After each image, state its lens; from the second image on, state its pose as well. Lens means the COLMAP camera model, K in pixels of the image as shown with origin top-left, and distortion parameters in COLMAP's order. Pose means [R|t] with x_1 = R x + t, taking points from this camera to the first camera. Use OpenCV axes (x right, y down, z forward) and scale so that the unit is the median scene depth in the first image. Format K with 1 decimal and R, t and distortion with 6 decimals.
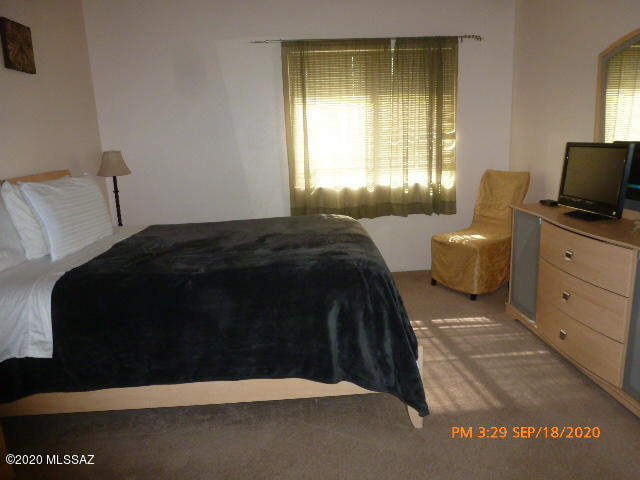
lens RADIAL K [[459.5, 0, 322.8], [0, 459.5, 242.3], [0, 0, 1]] dist [-0.067102, 0.027638]
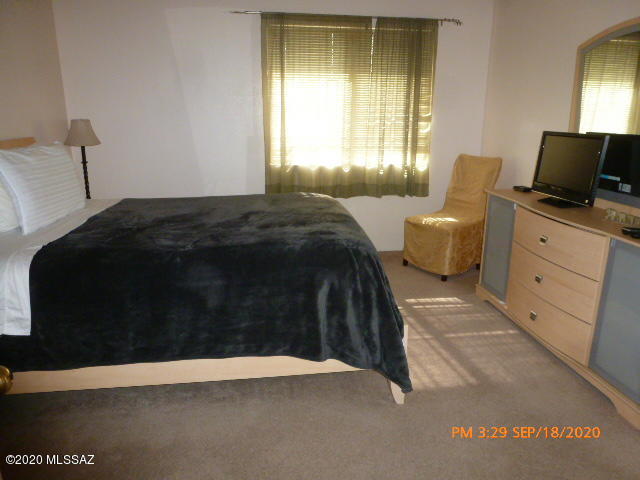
lens RADIAL K [[459.5, 0, 322.8], [0, 459.5, 243.8], [0, 0, 1]] dist [-0.067102, 0.027638]
pose [[0.995593, 0.022109, 0.091138, -0.051869], [-0.026648, 0.998448, 0.048893, -0.000612], [-0.089915, -0.051106, 0.994637, 0.002182]]
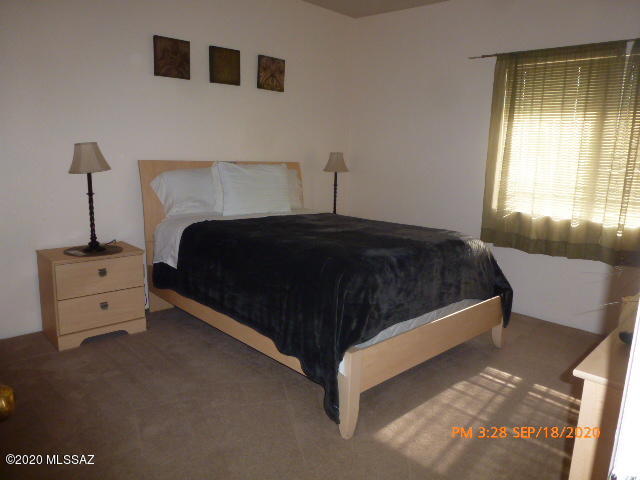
lens RADIAL K [[459.5, 0, 322.9], [0, 459.5, 241.8], [0, 0, 1]] dist [-0.067102, 0.027638]
pose [[0.655595, 0.207269, -0.726109, 0.628544], [-0.235505, 0.969751, 0.064182, -0.044078], [0.717448, 0.128925, 0.684577, 0.179410]]
